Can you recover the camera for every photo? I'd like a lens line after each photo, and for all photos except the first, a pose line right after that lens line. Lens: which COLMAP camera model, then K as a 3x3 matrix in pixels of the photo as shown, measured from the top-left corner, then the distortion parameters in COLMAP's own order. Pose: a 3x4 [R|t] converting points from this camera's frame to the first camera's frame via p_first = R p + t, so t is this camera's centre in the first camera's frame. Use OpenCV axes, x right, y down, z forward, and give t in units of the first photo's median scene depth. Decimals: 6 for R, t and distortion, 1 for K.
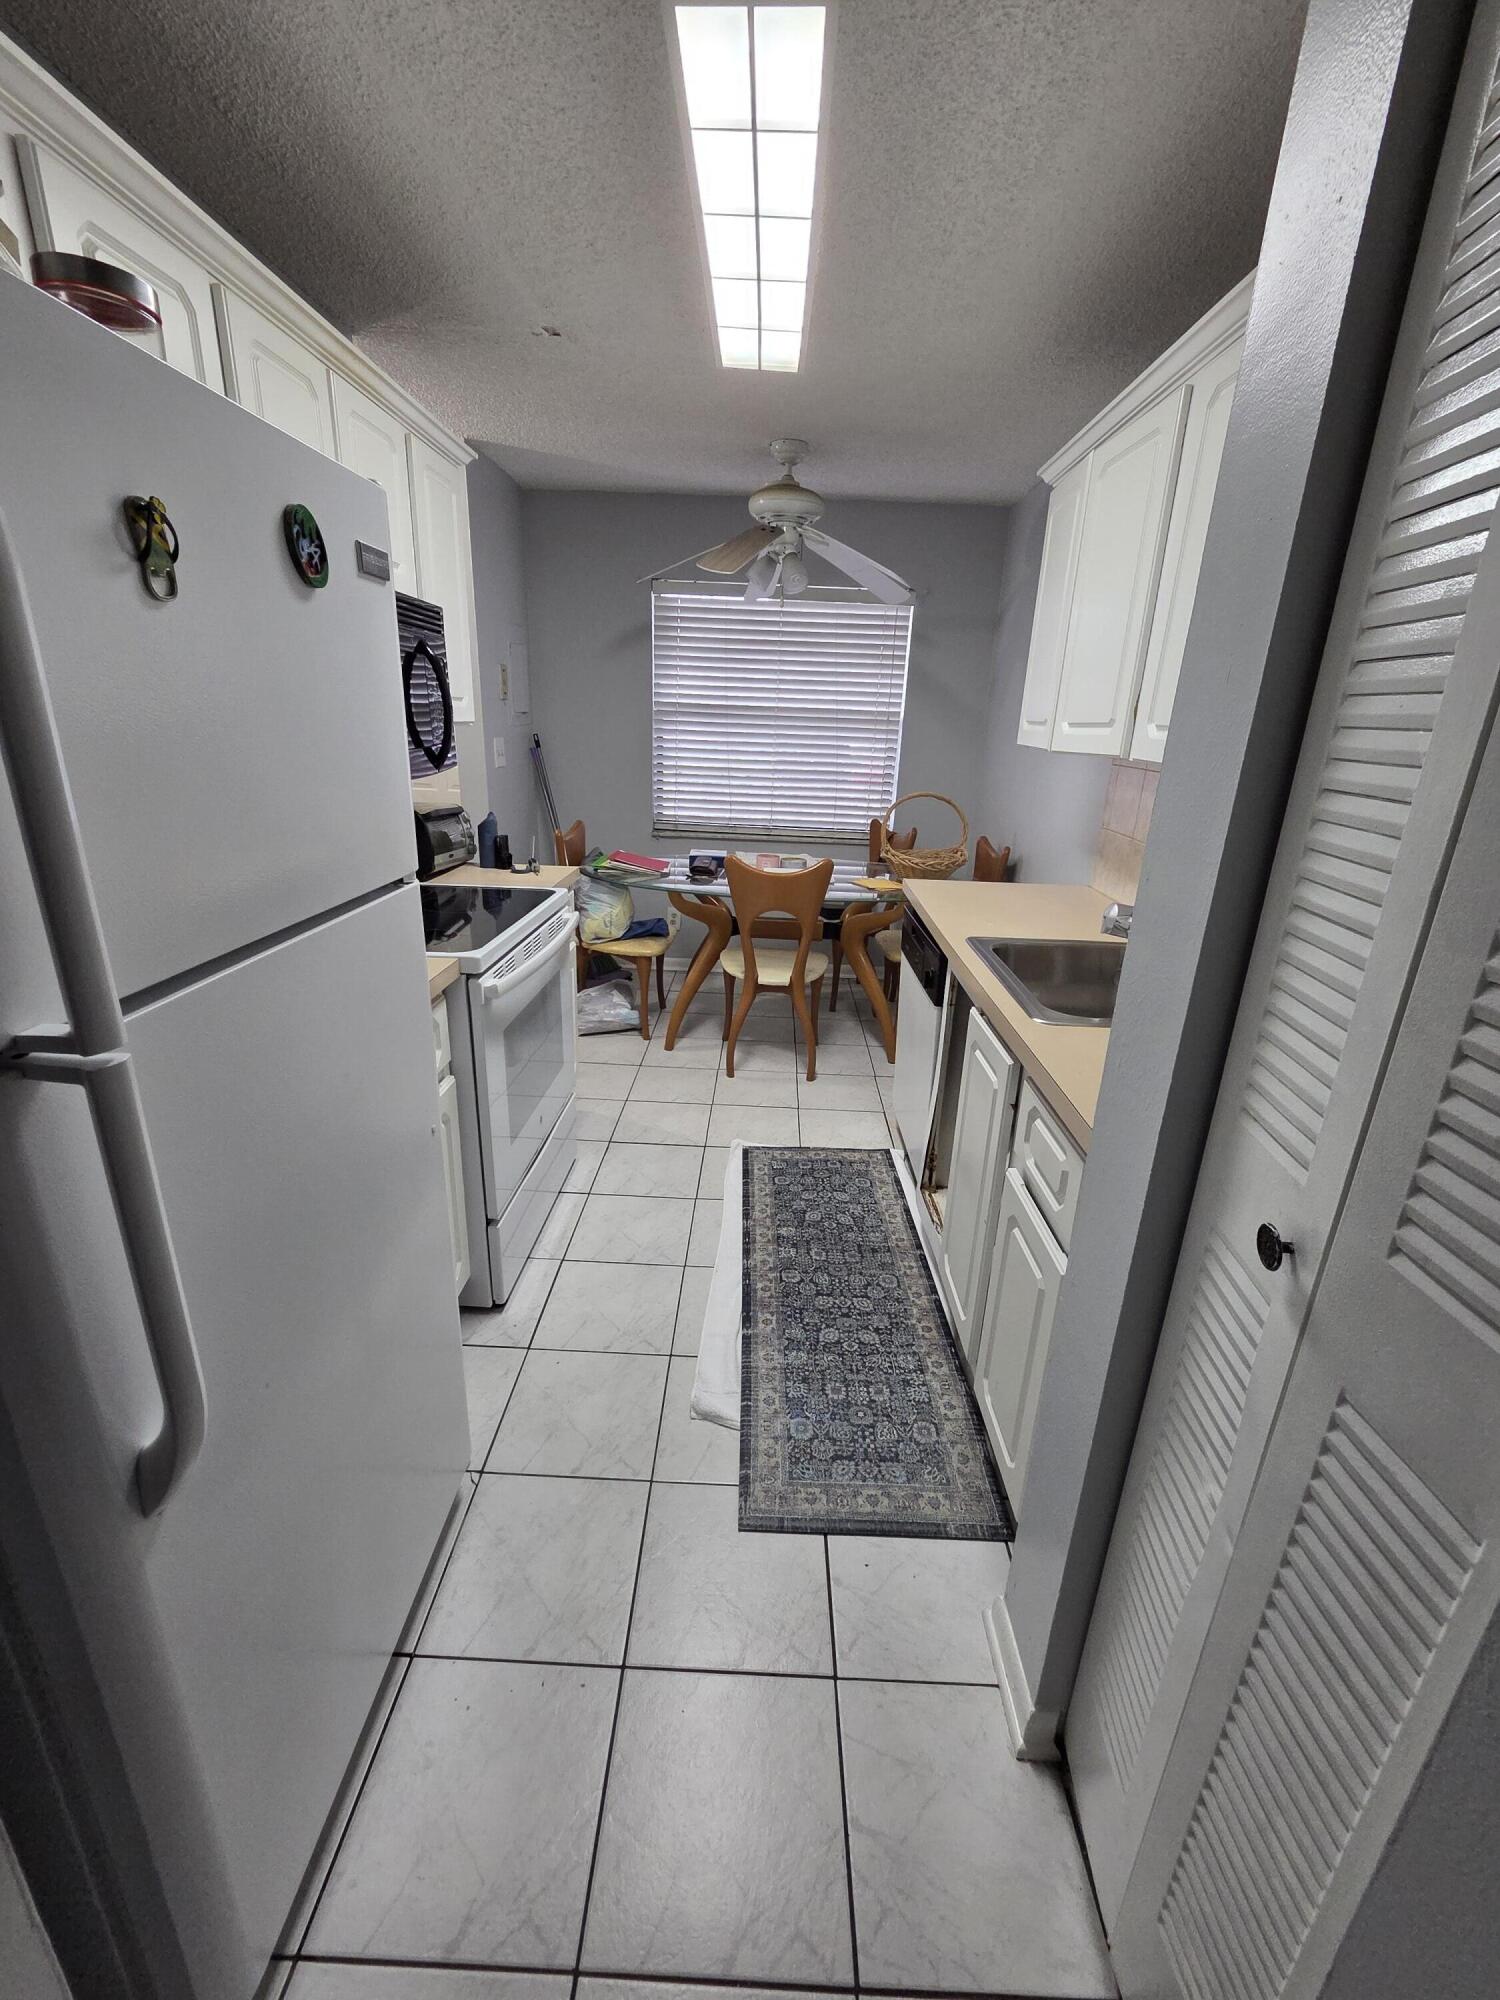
lens RADIAL K [[821.2, 0, 753.2], [0, 821.2, 999.9], [0, 0, 1]] dist [-0.001566, 0.001117]
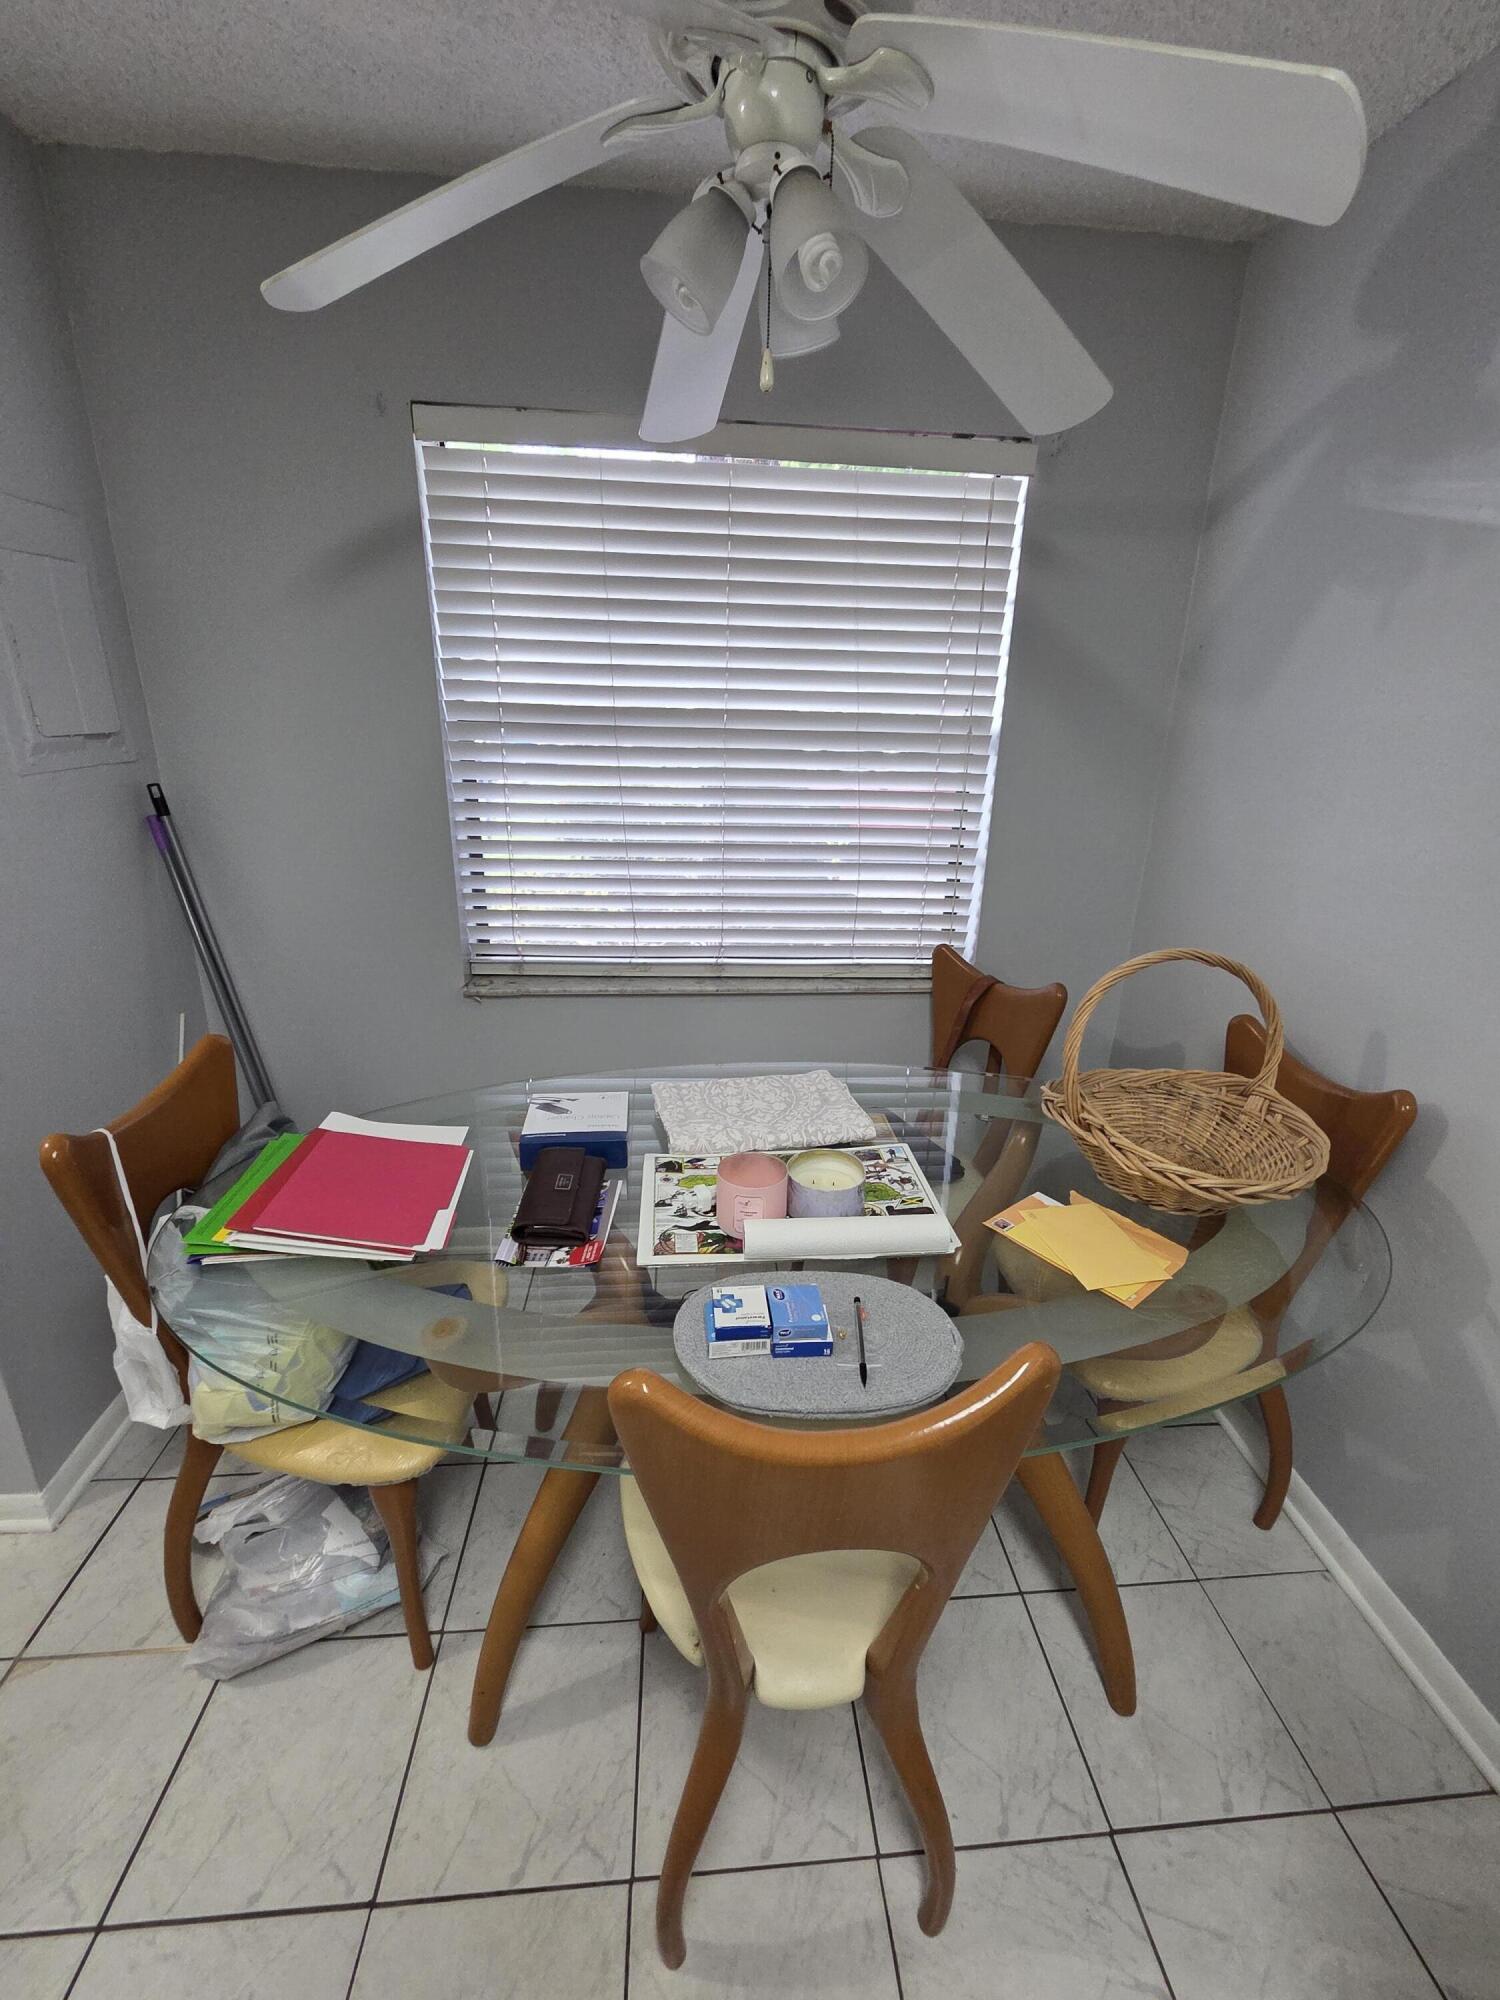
lens RADIAL K [[821.2, 0, 751.3], [0, 821.2, 996.2], [0, 0, 1]] dist [-0.001566, 0.001117]
pose [[0.993675, -0.049329, 0.100880, -0.010188], [0.049610, 0.998769, -0.000275, -0.201798], [-0.100742, 0.005278, 0.994899, 0.558113]]
